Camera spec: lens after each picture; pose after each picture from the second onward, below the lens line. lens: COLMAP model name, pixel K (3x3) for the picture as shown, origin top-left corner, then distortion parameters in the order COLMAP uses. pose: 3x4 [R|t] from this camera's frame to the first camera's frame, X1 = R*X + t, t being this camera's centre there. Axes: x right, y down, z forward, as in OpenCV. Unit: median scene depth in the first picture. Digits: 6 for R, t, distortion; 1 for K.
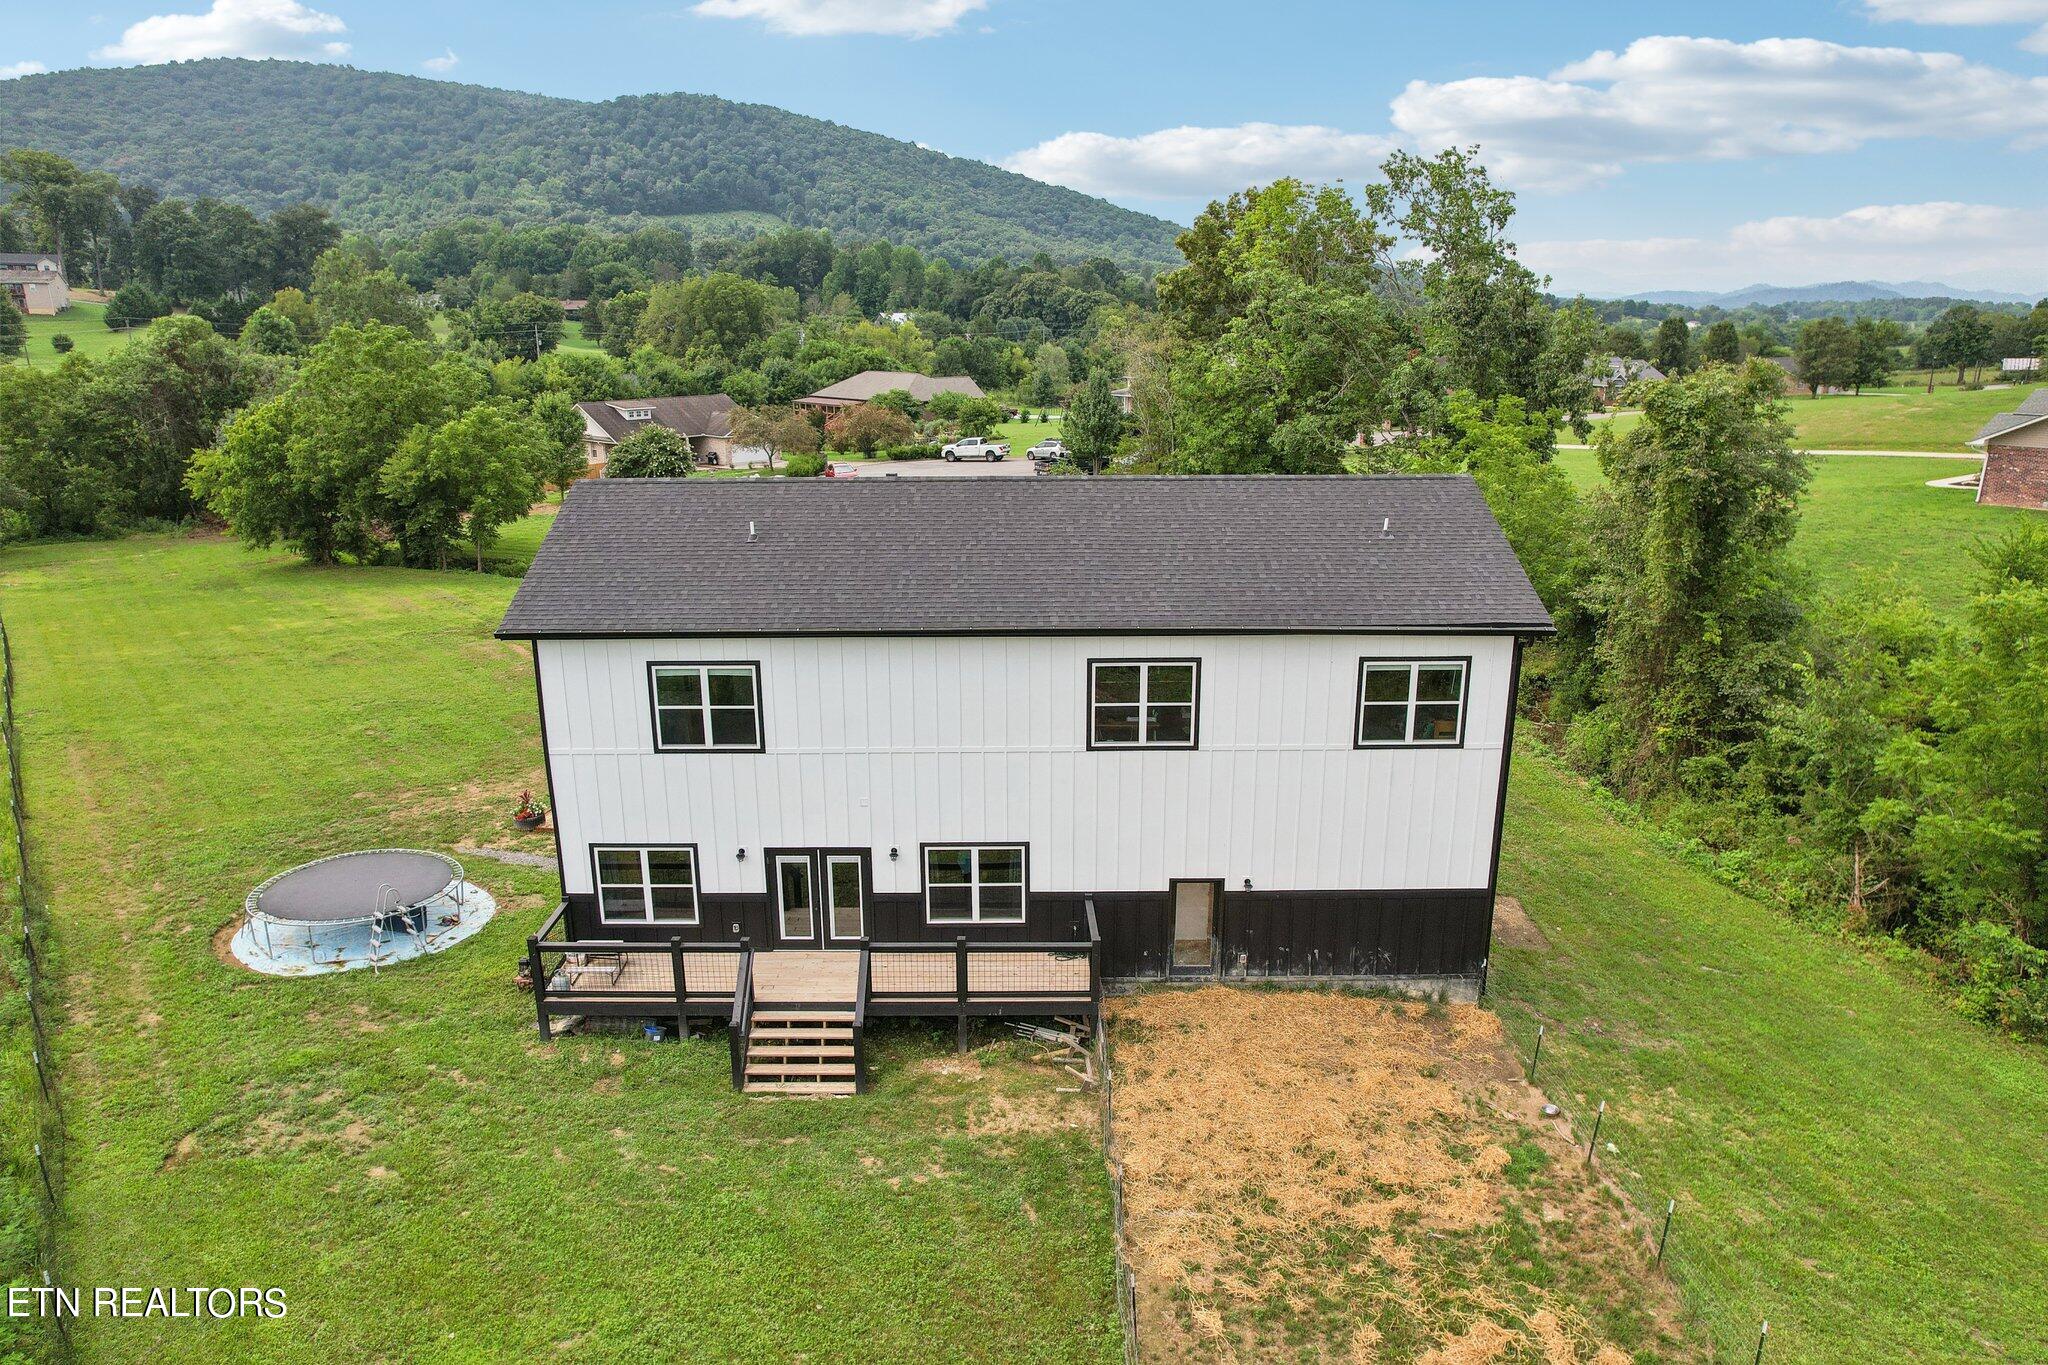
lens RADIAL K [[1312.1, 0, 1025.4], [0, 1312.1, 690.9], [0, 0, 1]] dist [-0.081086, 0.072961]
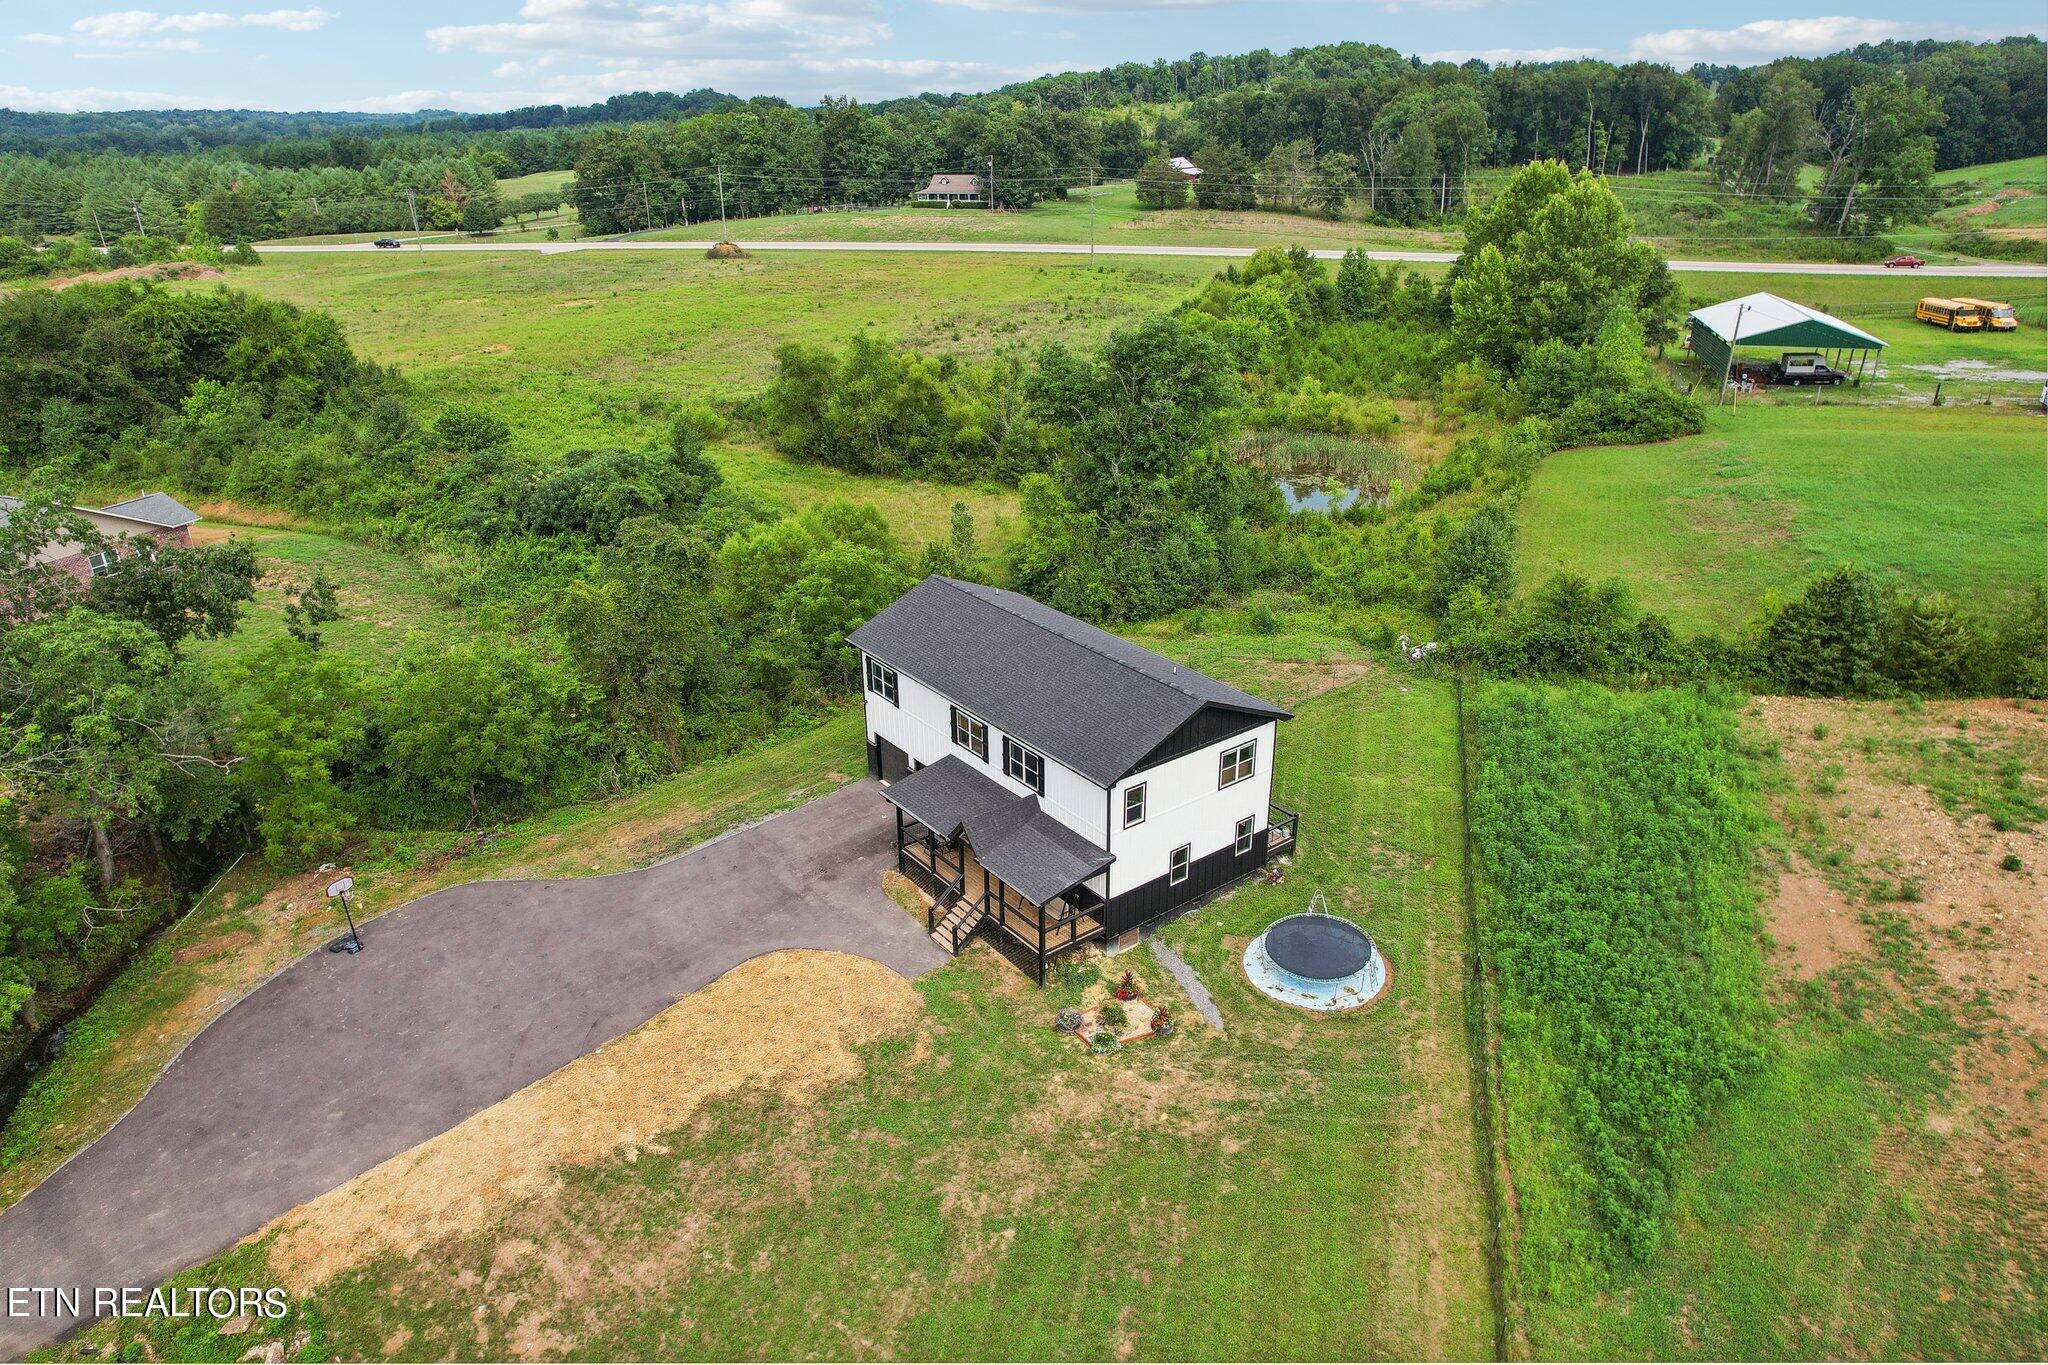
lens RADIAL K [[1312.1, 0, 1025.4], [0, 1312.1, 690.9], [0, 0, 1]] dist [-0.081086, 0.072961]
pose [[-0.601554, -0.317481, 0.733034, -0.660723], [0.232816, 0.808117, 0.541057, -0.527151], [-0.764153, 0.496137, -0.412212, 0.840154]]
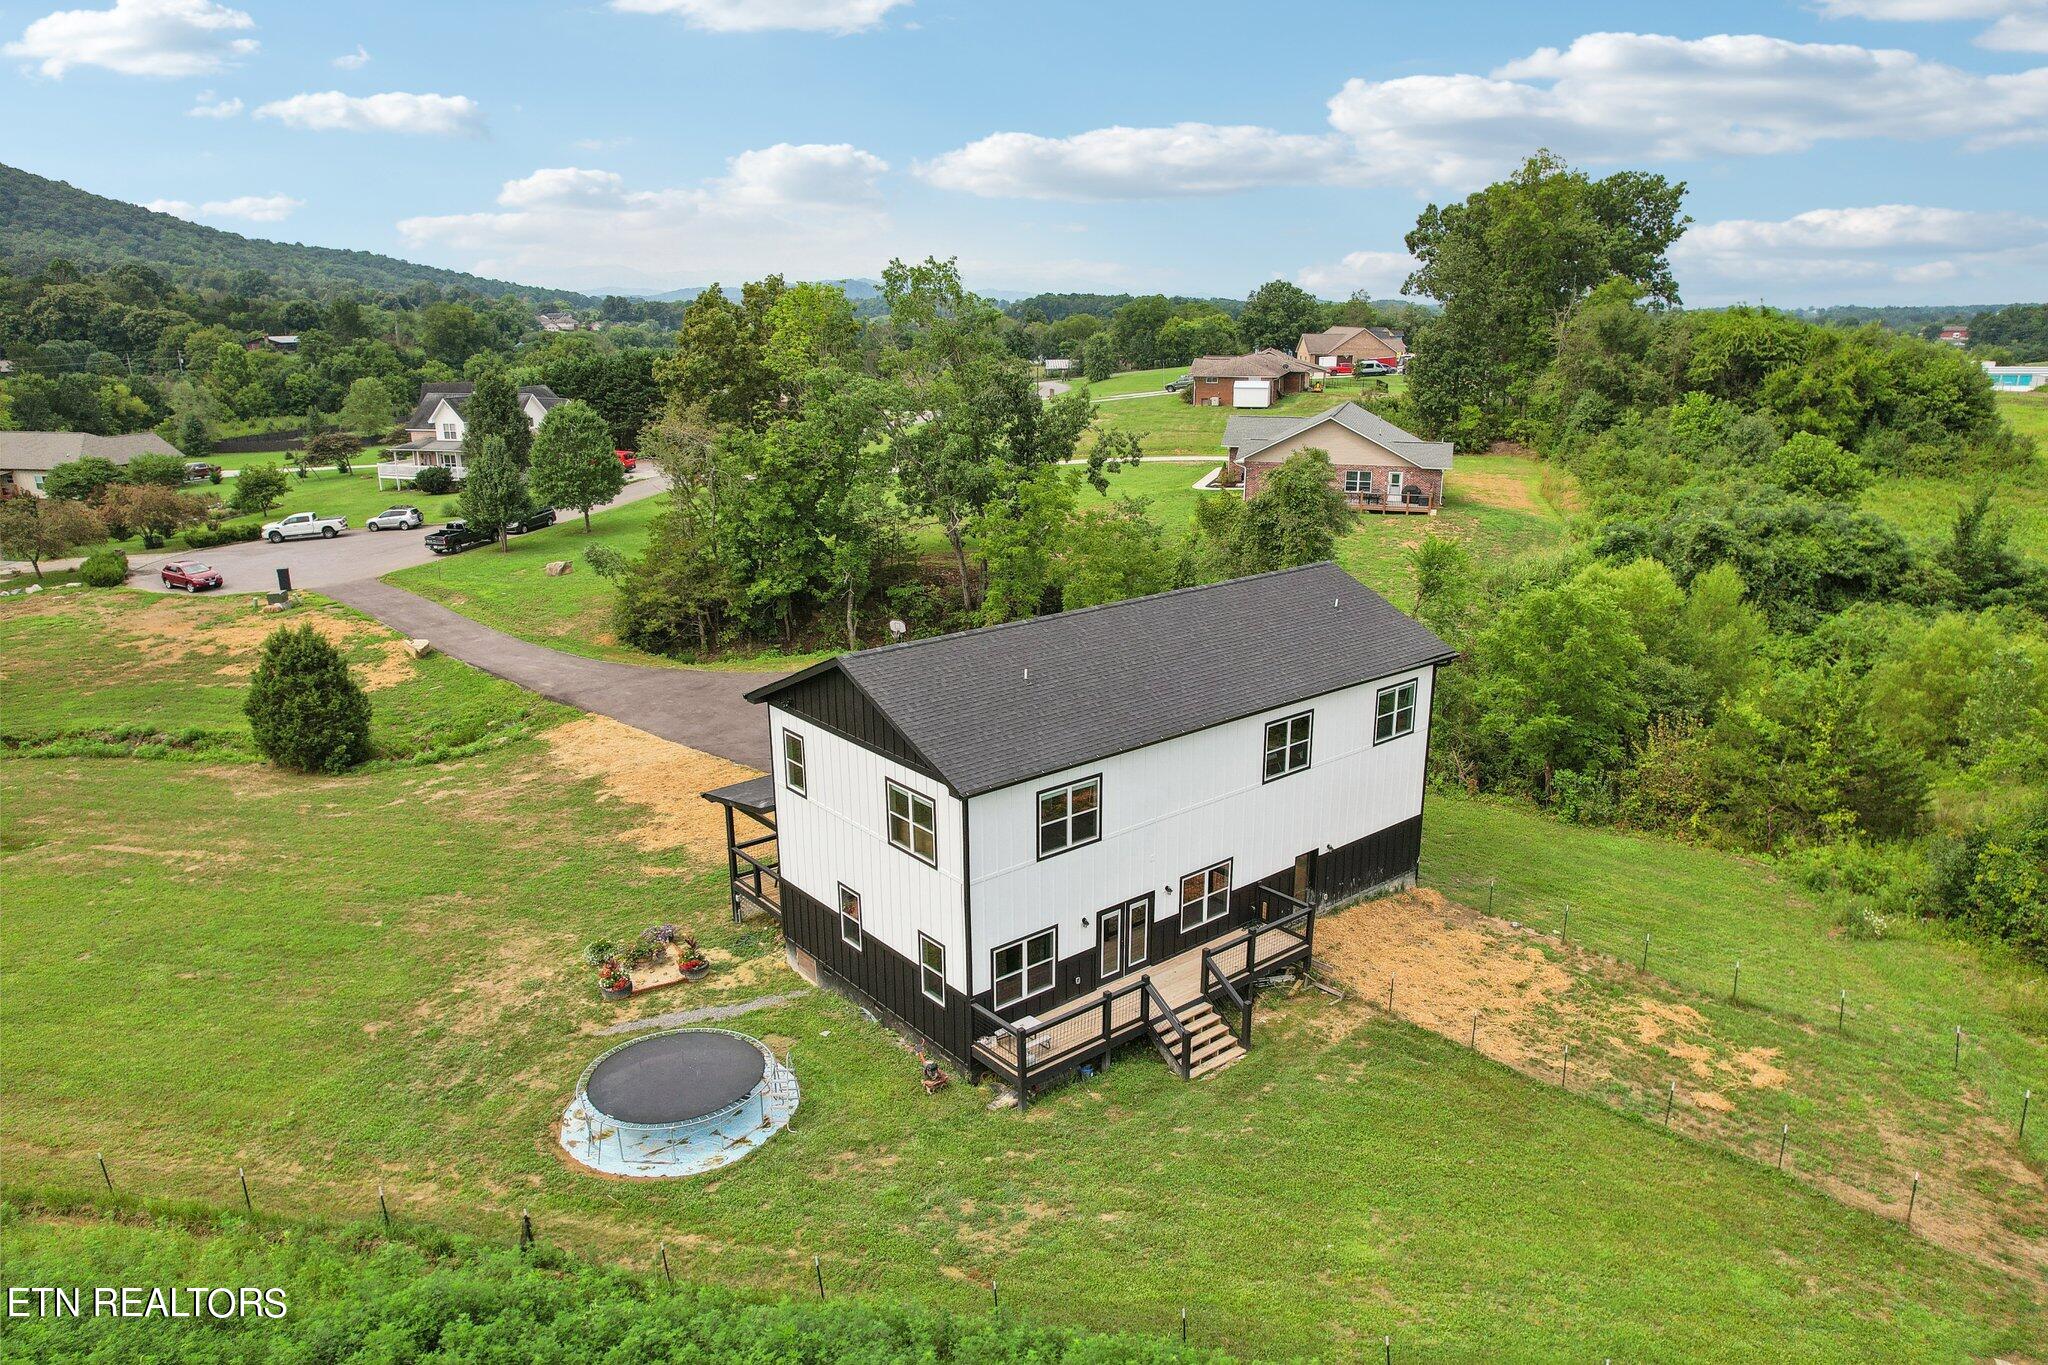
lens RADIAL K [[1312.1, 0, 1025.4], [0, 1312.1, 690.9], [0, 0, 1]] dist [-0.081086, 0.072961]
pose [[0.776196, -0.176940, 0.605155, -0.398762], [0.175885, 0.982477, 0.061668, -0.075727], [-0.605462, 0.058571, 0.793716, -0.005114]]
